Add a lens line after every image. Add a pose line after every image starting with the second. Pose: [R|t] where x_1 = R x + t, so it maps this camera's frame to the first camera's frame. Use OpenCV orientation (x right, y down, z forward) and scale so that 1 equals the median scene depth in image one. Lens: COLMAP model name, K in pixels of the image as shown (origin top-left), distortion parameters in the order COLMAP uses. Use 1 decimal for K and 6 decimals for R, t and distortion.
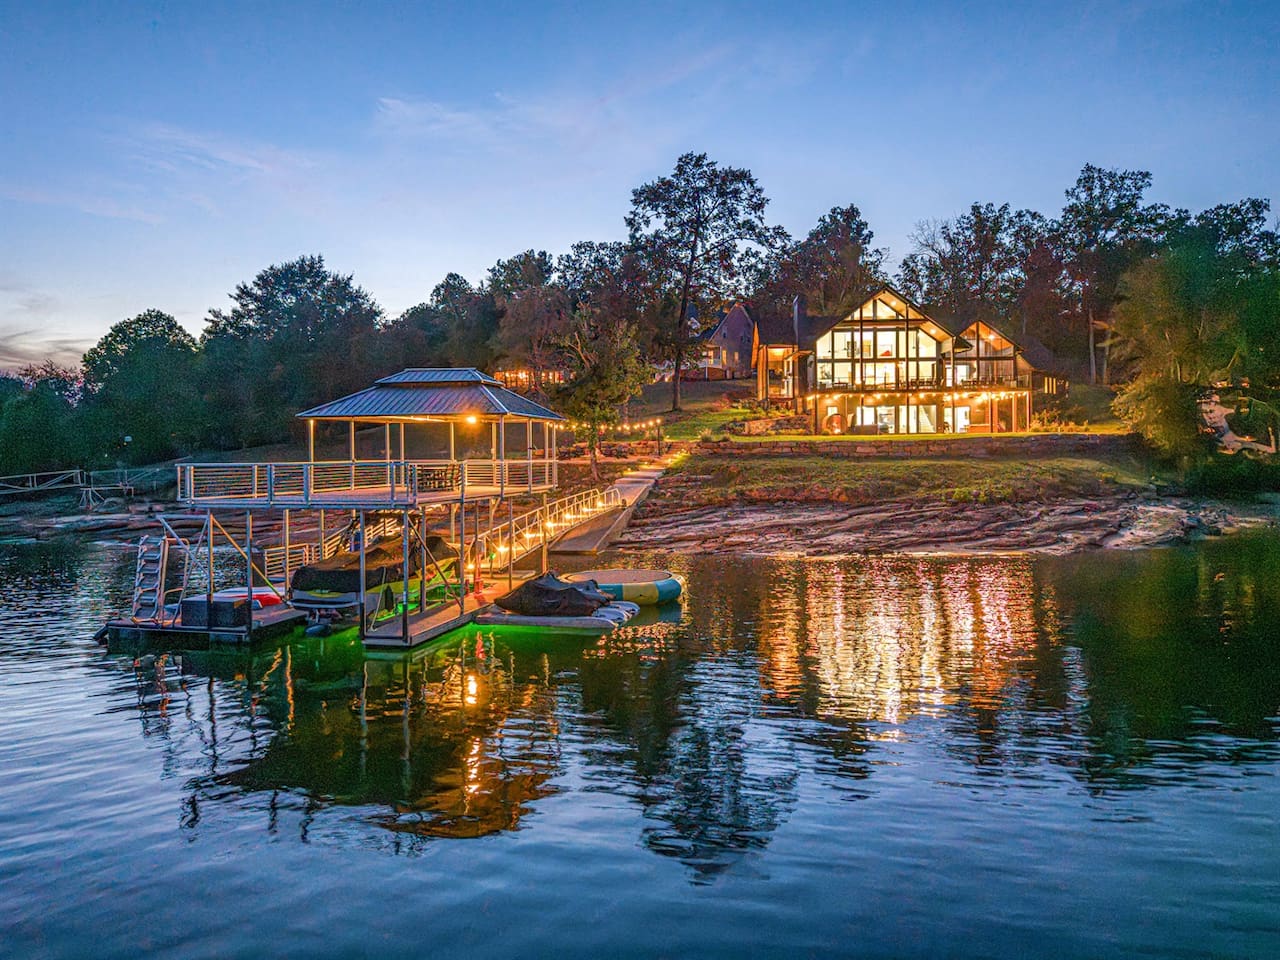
lens RADIAL K [[901.3, 0, 633.5], [0, 901.3, 473.2], [0, 0, 1]] dist [0.019240, -0.012655]
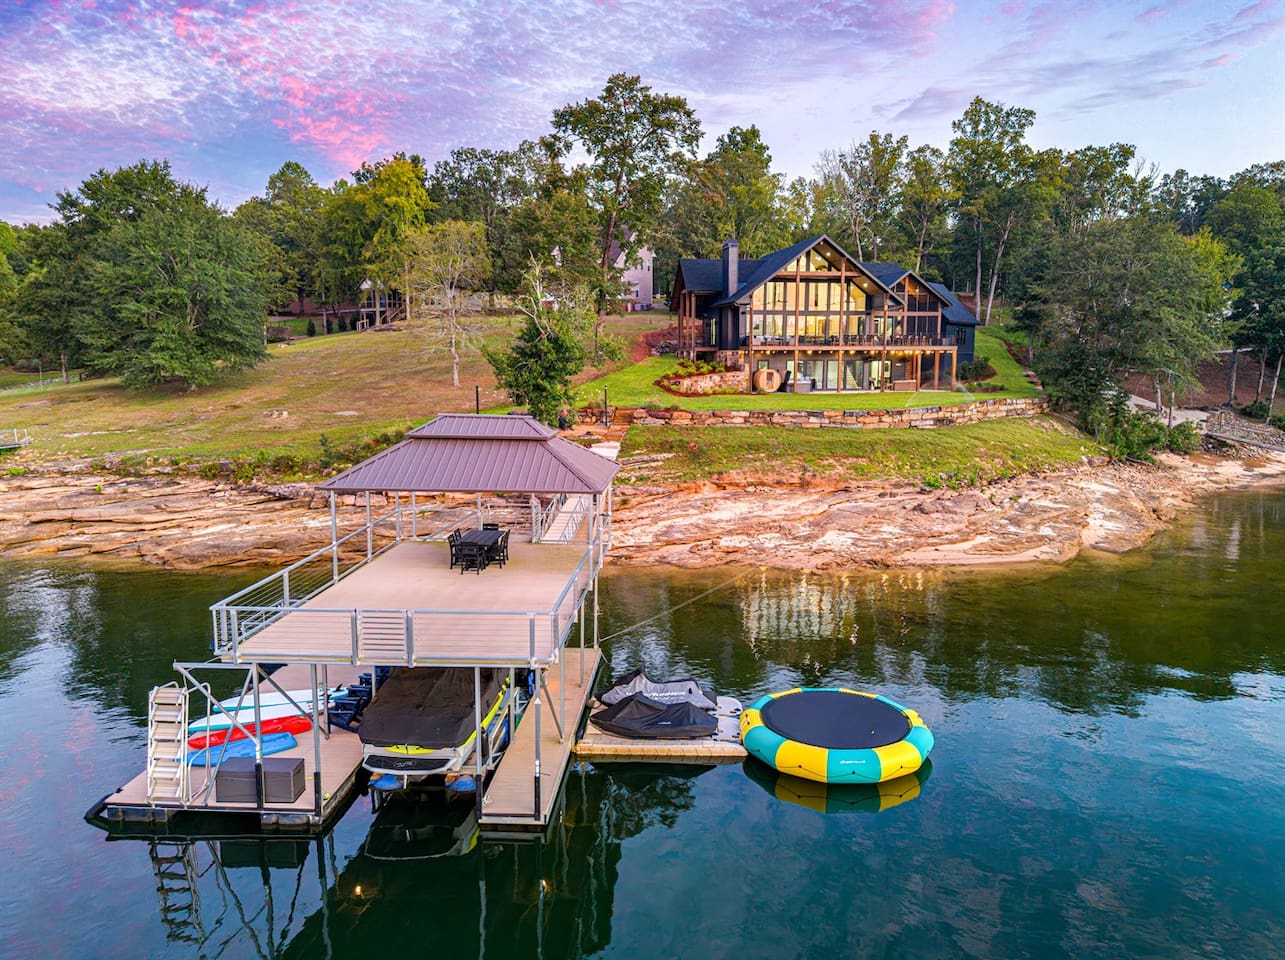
lens RADIAL K [[904.8, 0, 648.7], [0, 904.8, 479.9], [0, 0, 1]] dist [0.019240, -0.012655]
pose [[0.979978, -0.014803, 0.198553, -0.080804], [-0.009824, 0.992423, 0.122474, -0.055504], [-0.198862, -0.121973, 0.972408, 0.059674]]
